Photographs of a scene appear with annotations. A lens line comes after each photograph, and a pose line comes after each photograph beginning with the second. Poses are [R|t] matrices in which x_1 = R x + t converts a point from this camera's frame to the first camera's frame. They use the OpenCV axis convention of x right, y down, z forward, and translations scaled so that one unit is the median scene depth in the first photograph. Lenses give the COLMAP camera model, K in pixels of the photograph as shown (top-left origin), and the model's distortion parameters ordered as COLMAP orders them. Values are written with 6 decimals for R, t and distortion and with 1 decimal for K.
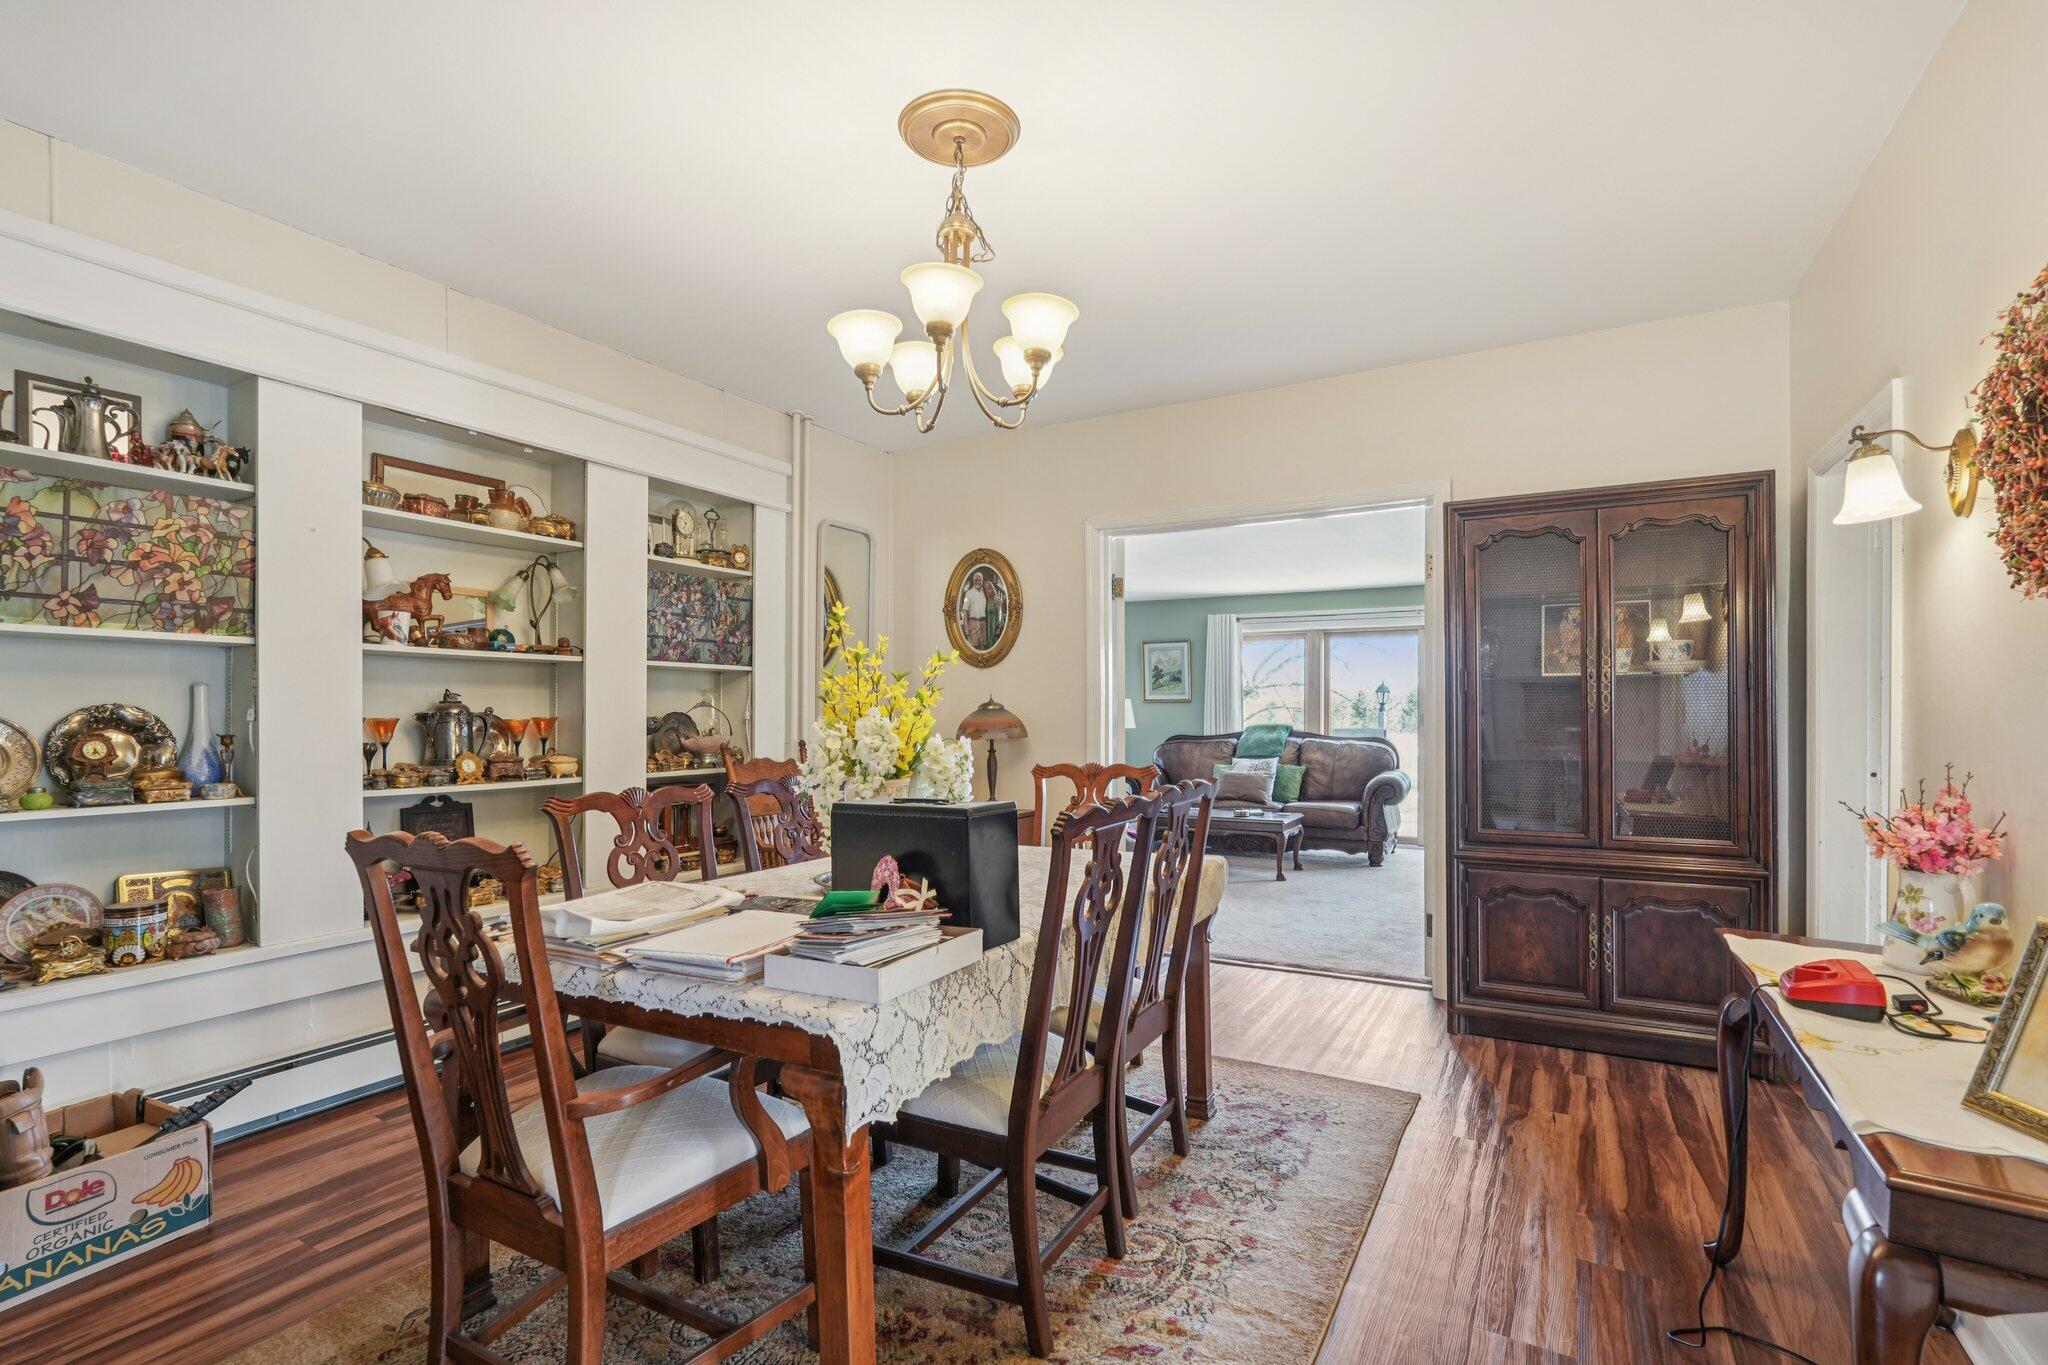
lens RADIAL K [[989.4, 0, 1020.5], [0, 989.4, 699.4], [0, 0, 1]] dist [-0.000410, -0.000031]
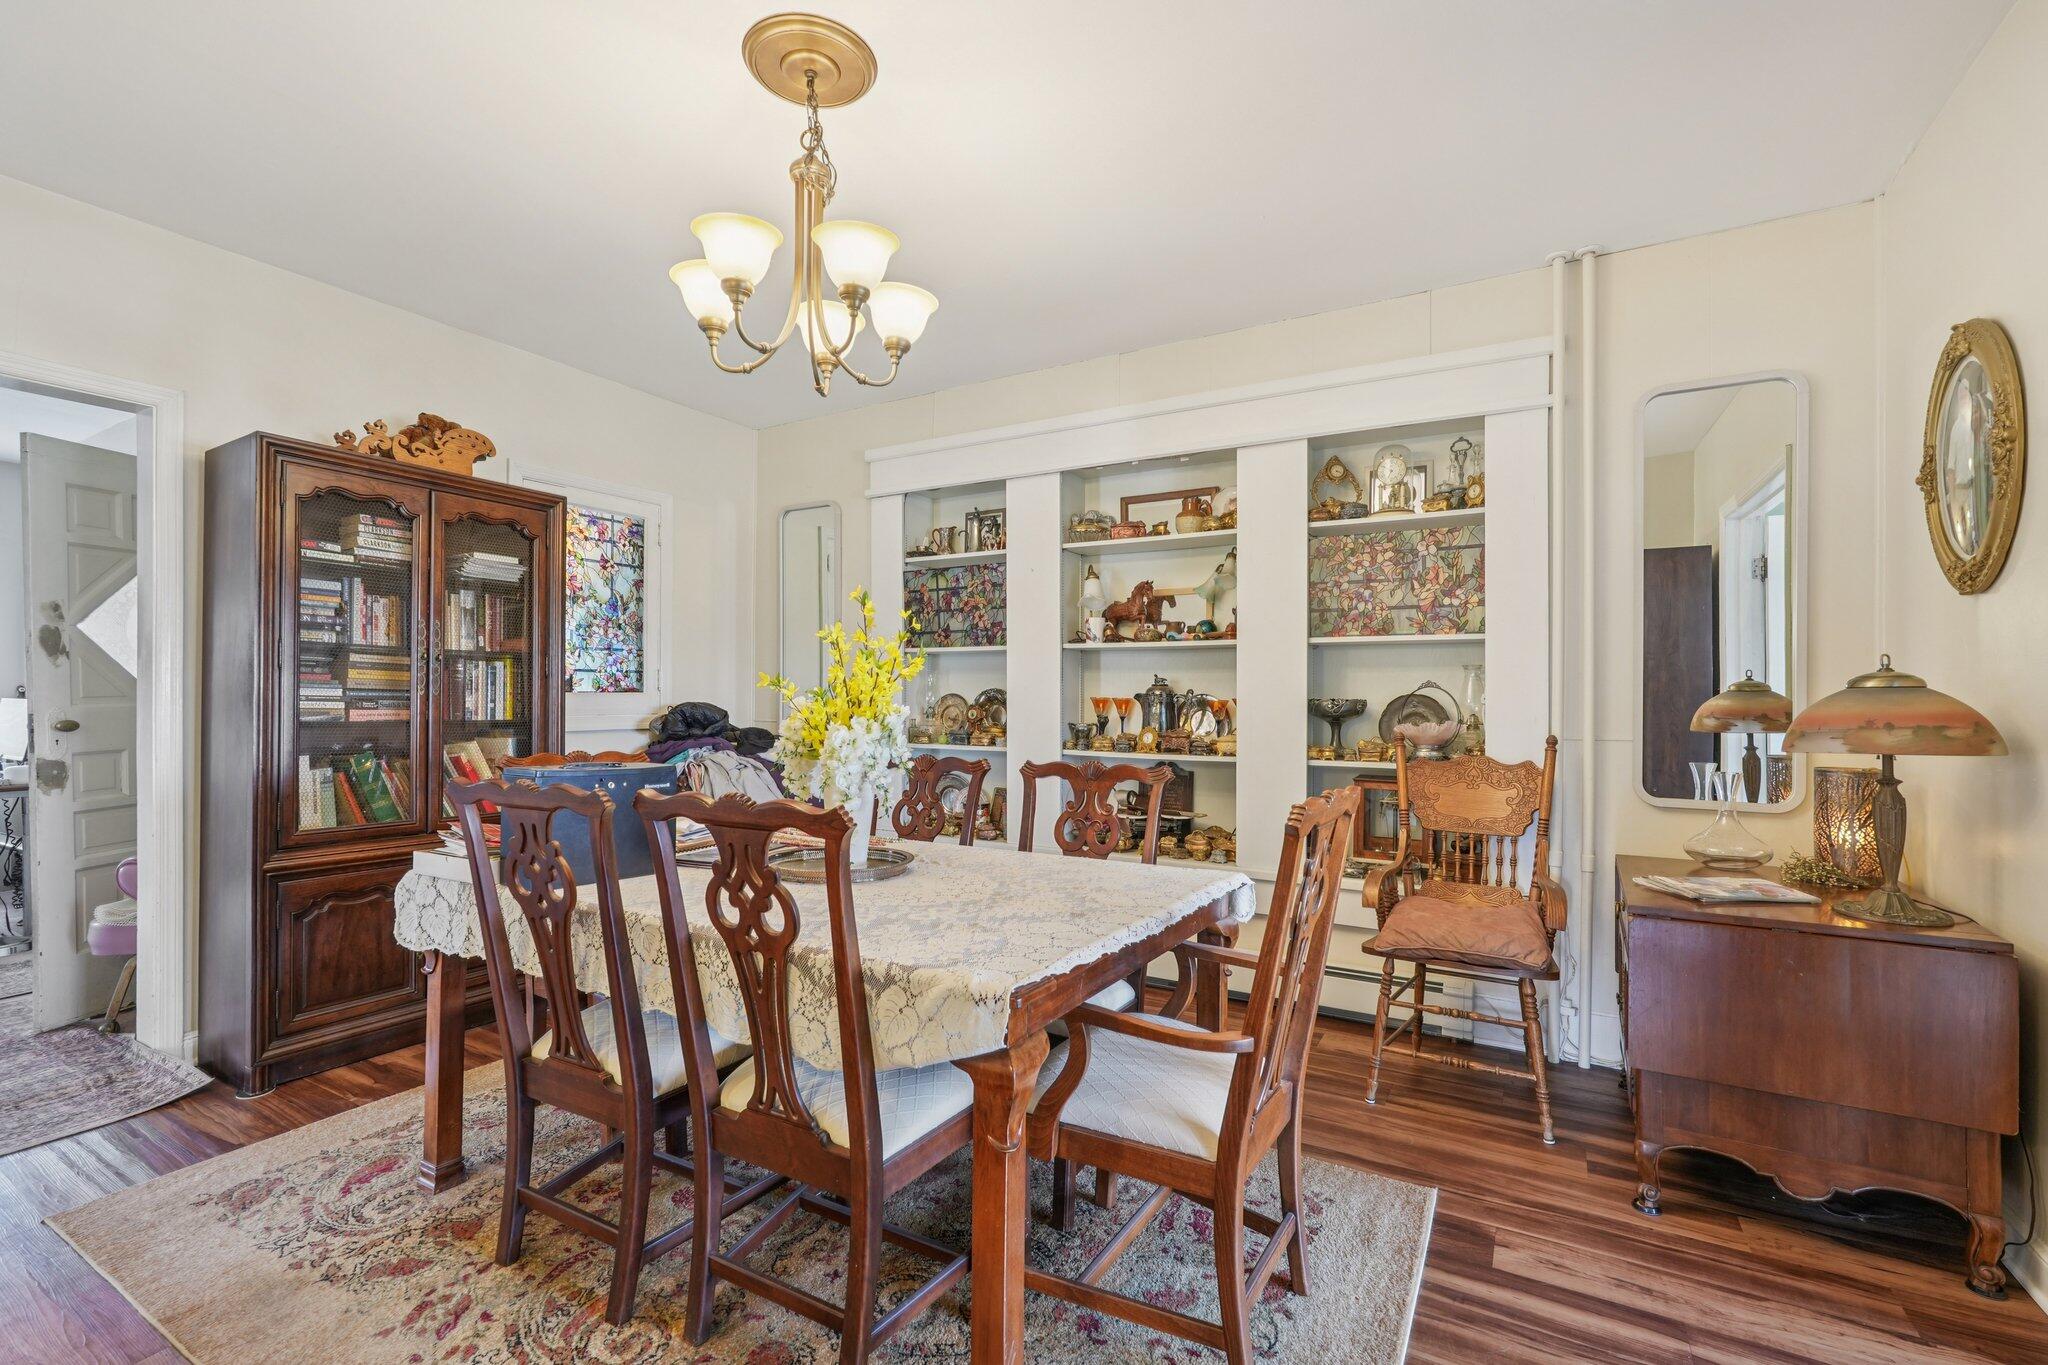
lens RADIAL K [[897.3, 0, 1029.2], [0, 897.3, 686.0], [0, 0, 1]] dist [-0.003701, 0.001088]
pose [[-0.014504, -0.008512, -0.999859, 0.526066], [0.010939, 0.999903, -0.008671, 0.011368], [0.999835, -0.011063, -0.014409, 0.851650]]
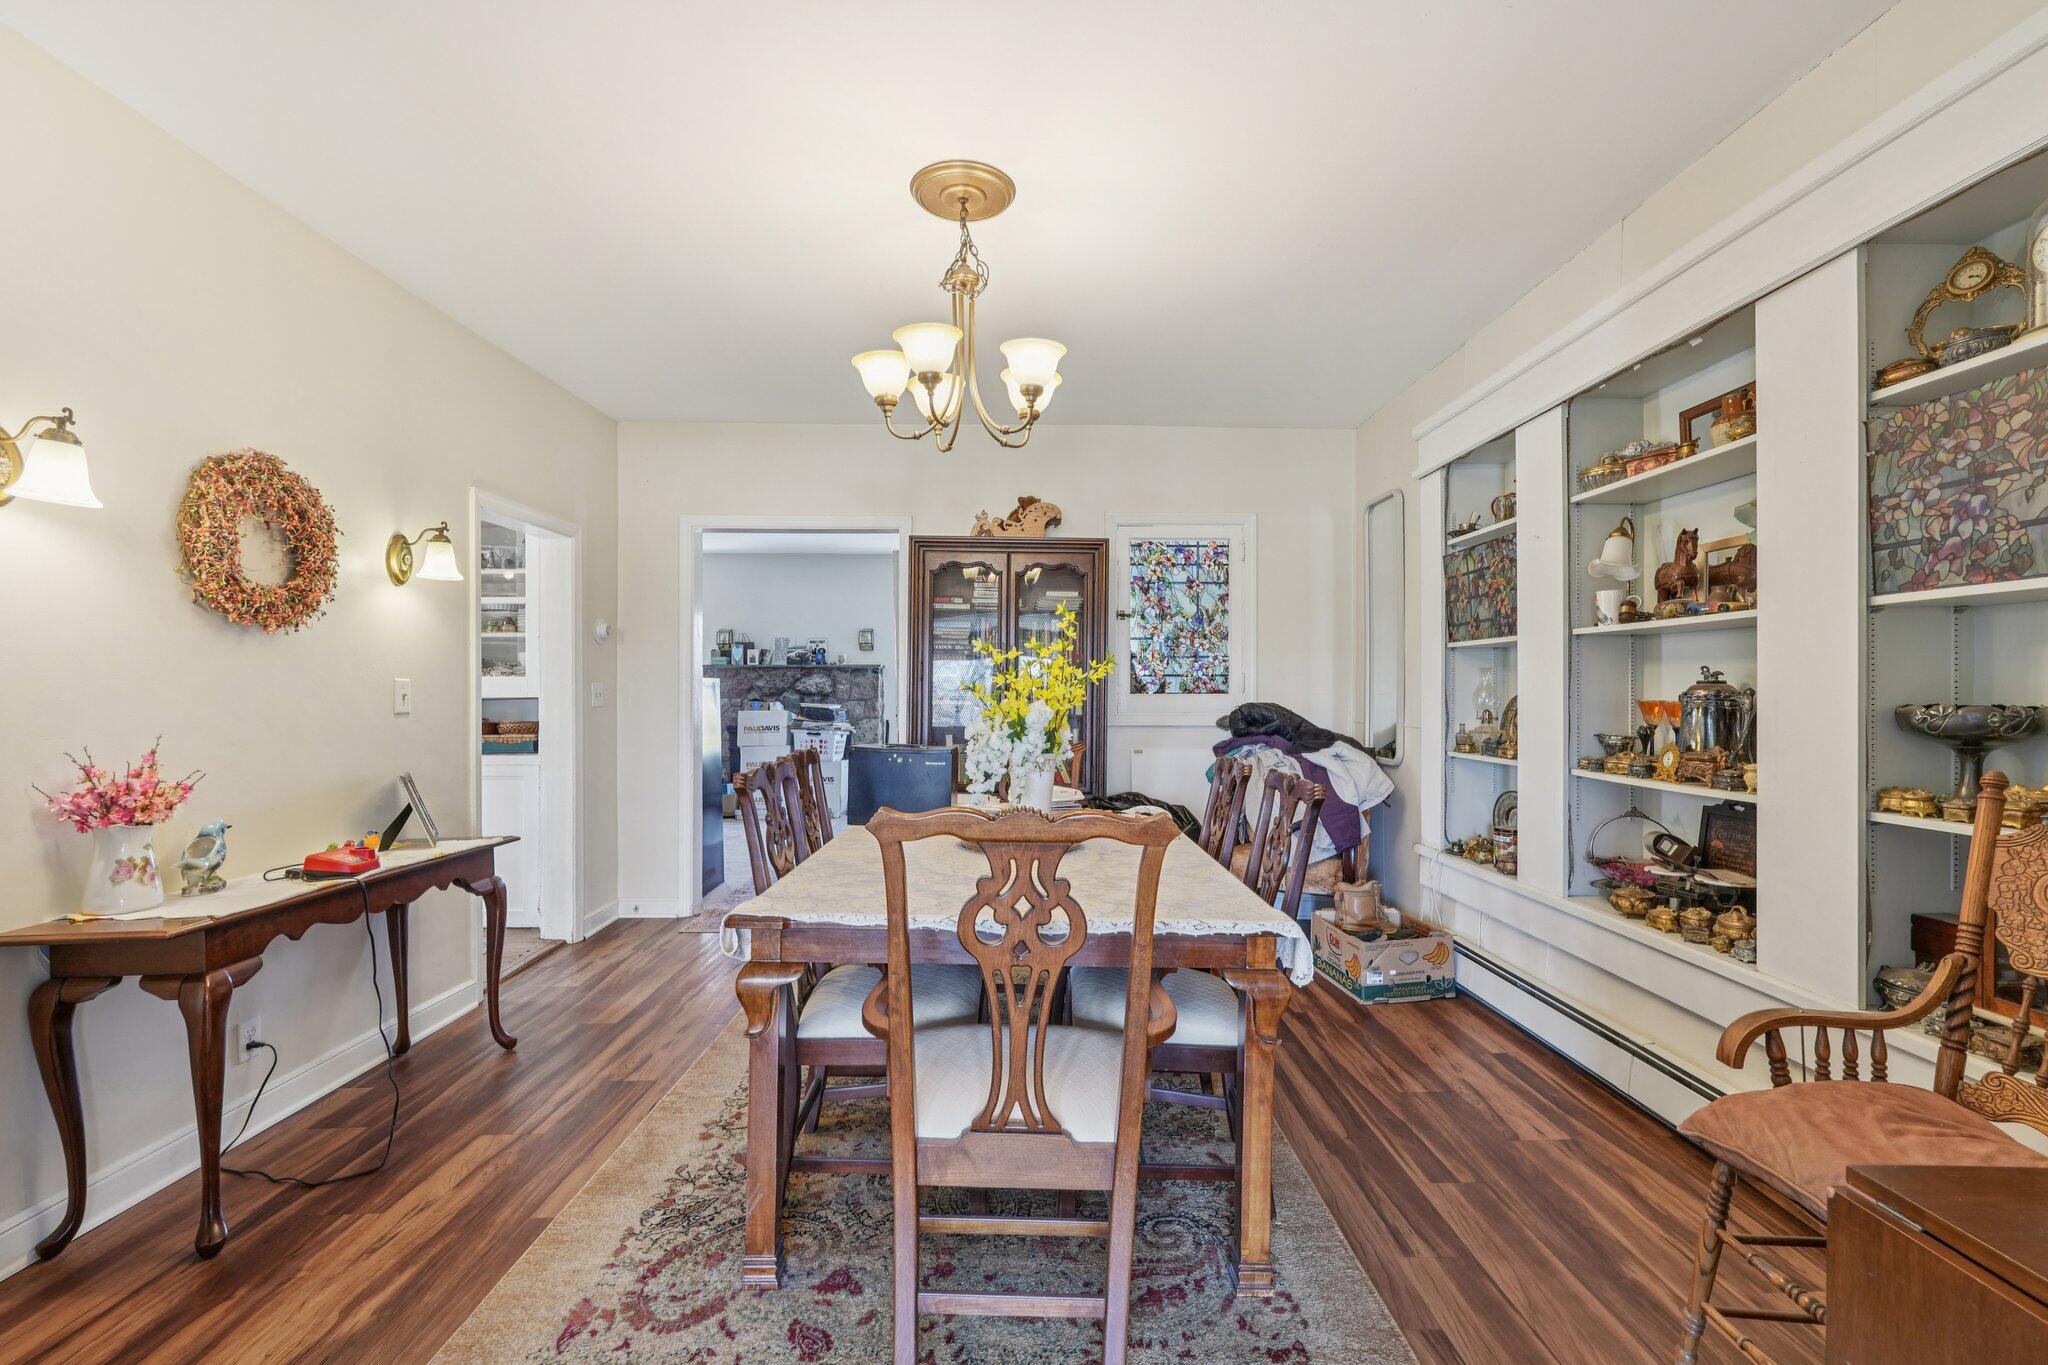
lens RADIAL K [[897.3, 0, 1018.4], [0, 897.3, 692.0], [0, 0, 1]] dist [-0.003701, 0.001088]
pose [[-0.864521, -0.001796, -0.502593, 0.283330], [0.005236, 0.999907, -0.012580, 0.017059], [0.502569, -0.013508, -0.864431, 1.343891]]
